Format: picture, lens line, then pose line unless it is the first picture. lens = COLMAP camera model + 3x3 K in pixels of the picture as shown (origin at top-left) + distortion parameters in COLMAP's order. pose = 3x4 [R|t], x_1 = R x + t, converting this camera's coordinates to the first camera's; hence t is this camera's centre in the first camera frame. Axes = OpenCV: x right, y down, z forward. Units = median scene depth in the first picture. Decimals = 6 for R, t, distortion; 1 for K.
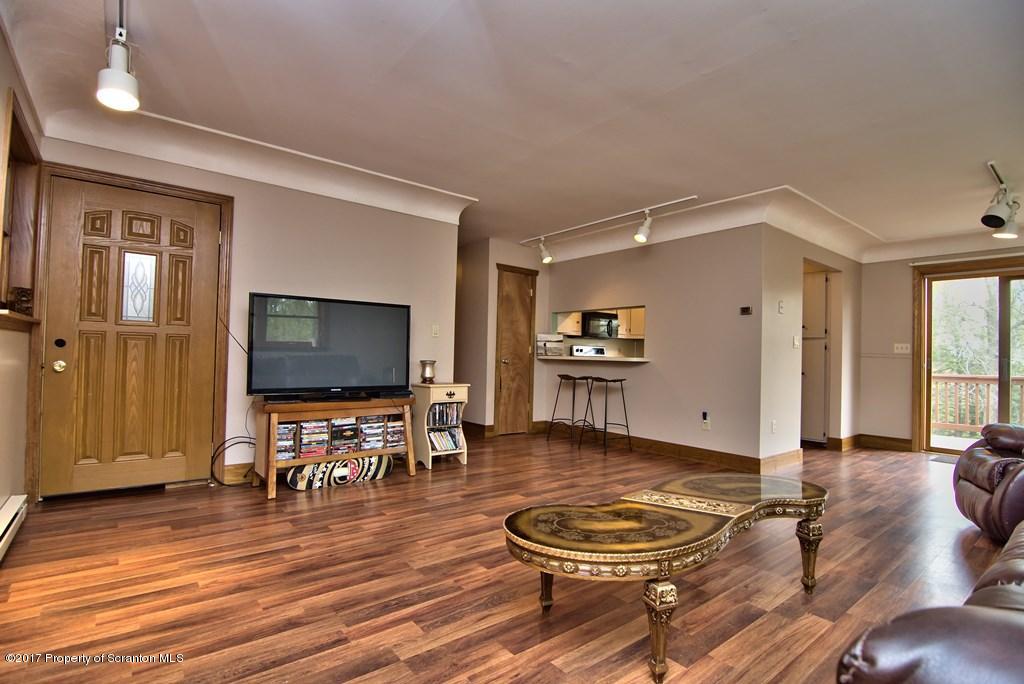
lens RADIAL K [[492.0, 0, 515.7], [0, 492.0, 343.2], [0, 0, 1]] dist [-0.003428, -0.009543]
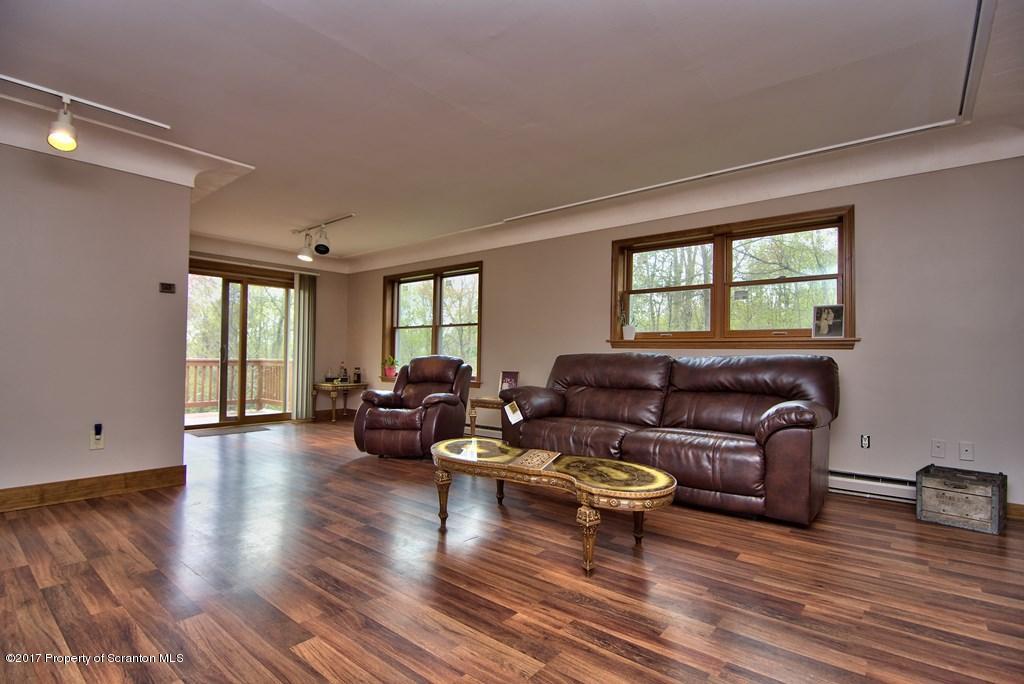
lens RADIAL K [[492.0, 0, 515.4], [0, 492.0, 347.6], [0, 0, 1]] dist [-0.003428, -0.009543]
pose [[-0.210204, -0.011546, 0.977589, -0.868994], [-0.041638, 0.999129, 0.002848, 0.011042], [-0.976770, -0.040106, -0.210502, 1.206379]]
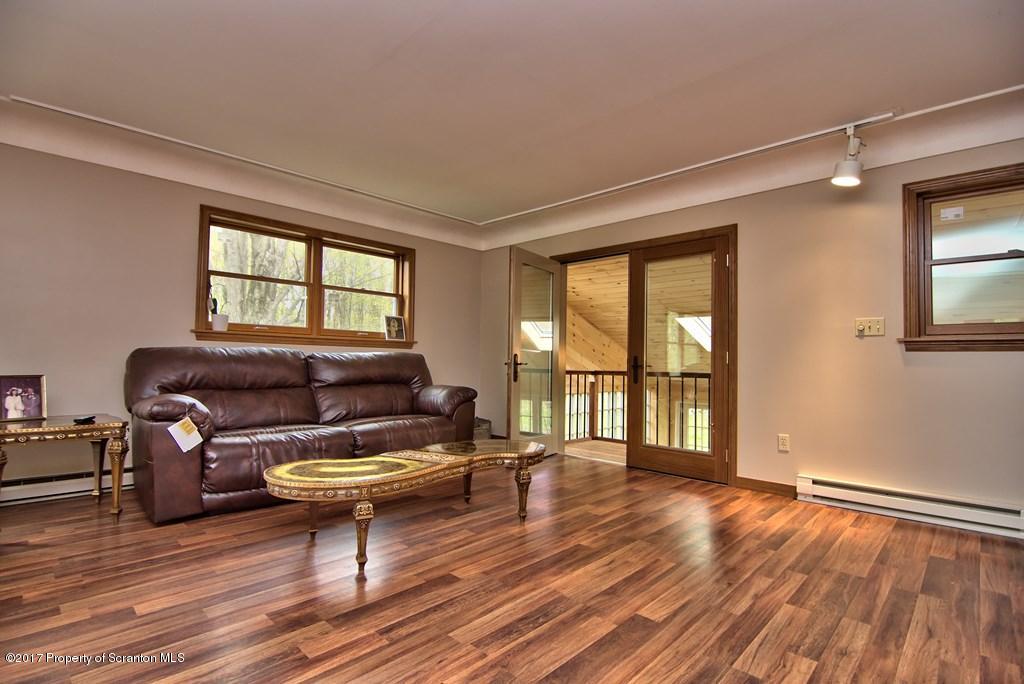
lens RADIAL K [[492.0, 0, 517.5], [0, 492.0, 346.6], [0, 0, 1]] dist [-0.003428, -0.009543]
pose [[-0.990001, -0.045353, -0.133571, 0.259086], [-0.038036, 0.997659, -0.056837, 0.076972], [0.135836, -0.051188, -0.989408, 2.145573]]
